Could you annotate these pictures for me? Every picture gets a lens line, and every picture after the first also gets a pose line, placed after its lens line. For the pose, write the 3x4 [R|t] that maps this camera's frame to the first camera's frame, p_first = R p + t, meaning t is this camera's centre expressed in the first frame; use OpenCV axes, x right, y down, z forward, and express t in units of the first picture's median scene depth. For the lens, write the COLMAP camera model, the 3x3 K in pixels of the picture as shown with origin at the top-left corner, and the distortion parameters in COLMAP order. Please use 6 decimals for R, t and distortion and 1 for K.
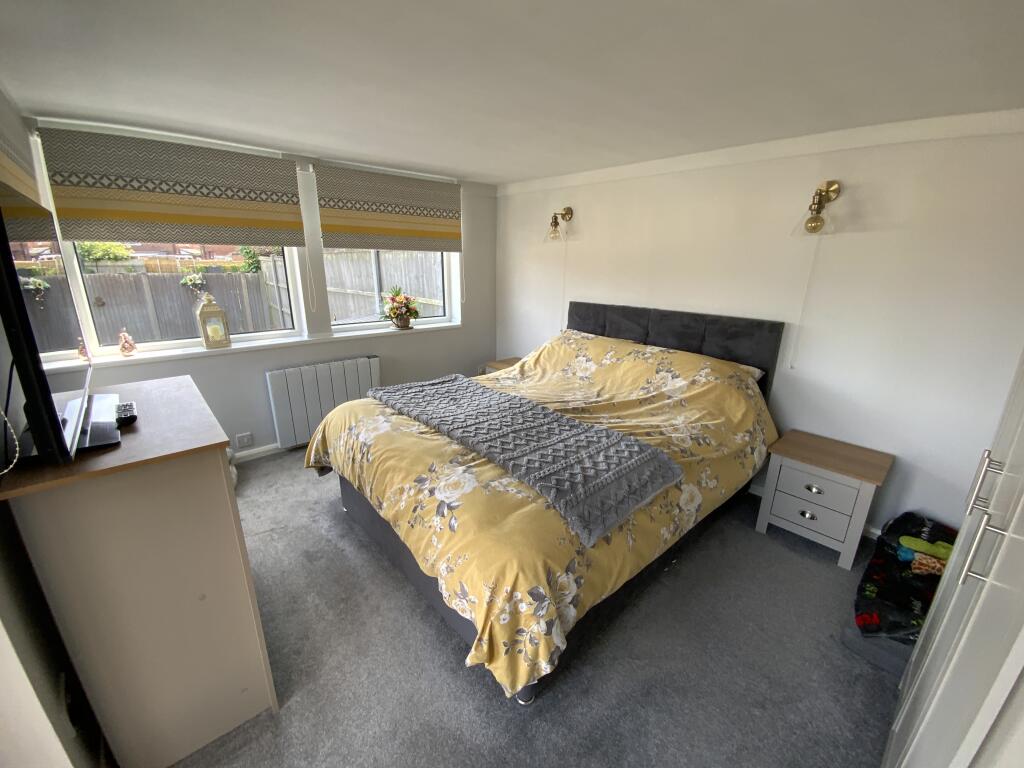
lens RADIAL K [[418.1, 0, 512.0], [0, 418.1, 384.0], [0, 0, 1]] dist [0.026747, -0.020881]
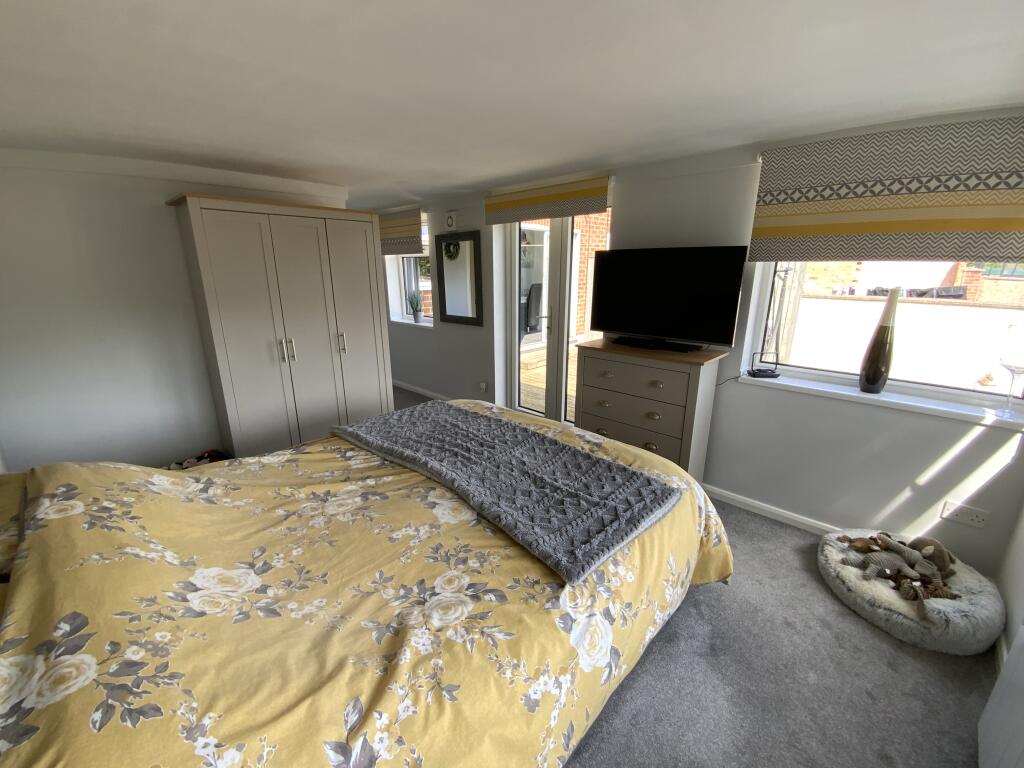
lens RADIAL K [[418.1, 0, 512.0], [0, 418.1, 384.0], [0, 0, 1]] dist [0.026747, -0.020881]
pose [[-0.996992, 0.006346, -0.077239, -0.039641], [-0.035721, 0.846837, 0.530652, -0.367416], [0.068776, 0.531815, -0.844063, 1.195649]]
